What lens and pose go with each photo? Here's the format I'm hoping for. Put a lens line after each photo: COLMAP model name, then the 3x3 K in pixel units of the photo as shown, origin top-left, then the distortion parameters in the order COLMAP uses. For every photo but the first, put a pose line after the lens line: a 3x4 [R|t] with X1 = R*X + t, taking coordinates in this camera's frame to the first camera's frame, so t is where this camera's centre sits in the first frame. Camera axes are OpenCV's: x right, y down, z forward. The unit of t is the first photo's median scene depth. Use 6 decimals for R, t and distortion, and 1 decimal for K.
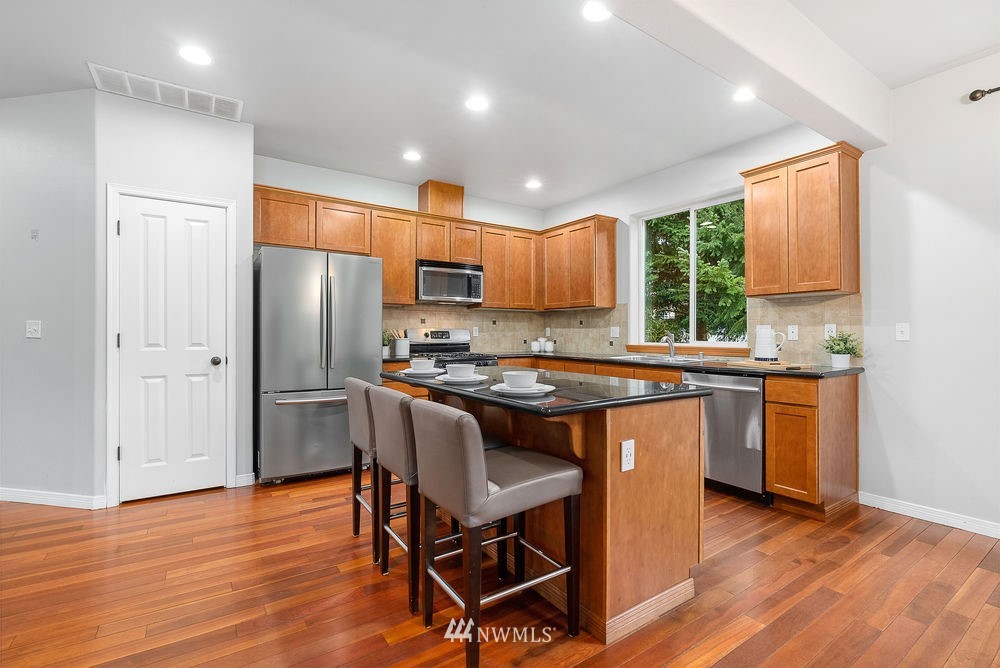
lens RADIAL K [[452.7, 0, 499.1], [0, 452.7, 333.2], [0, 0, 1]] dist [-0.008817, 0.002509]
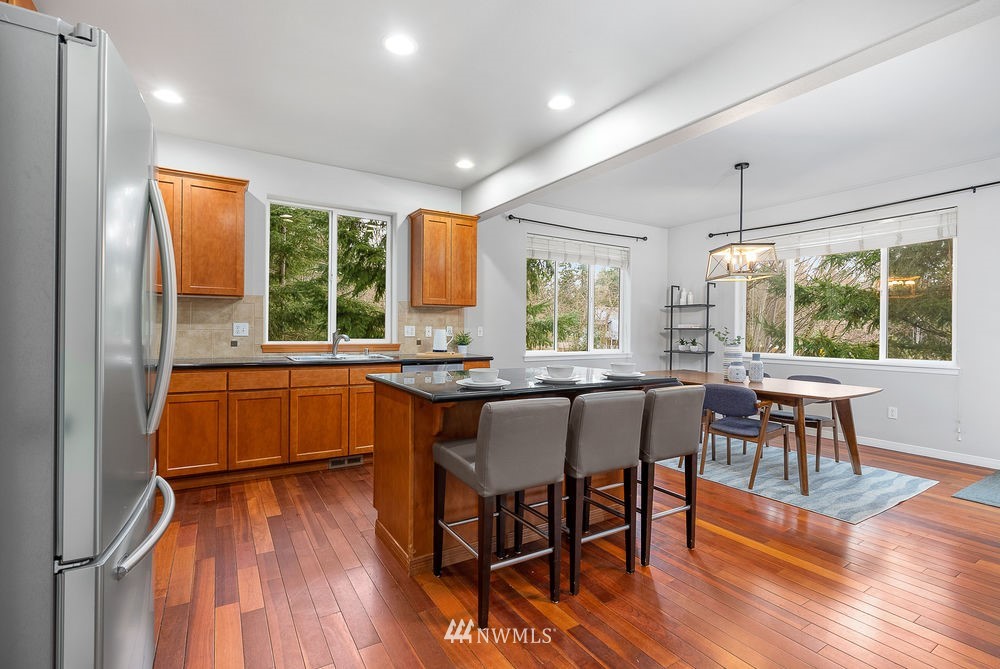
lens RADIAL K [[452.7, 0, 501.6], [0, 452.7, 333.9], [0, 0, 1]] dist [-0.008817, 0.002509]
pose [[0.042309, -0.005083, 0.999092, -0.777865], [-0.007540, 0.999957, 0.005407, -0.003527], [-0.999076, -0.007762, 0.042269, 0.730154]]
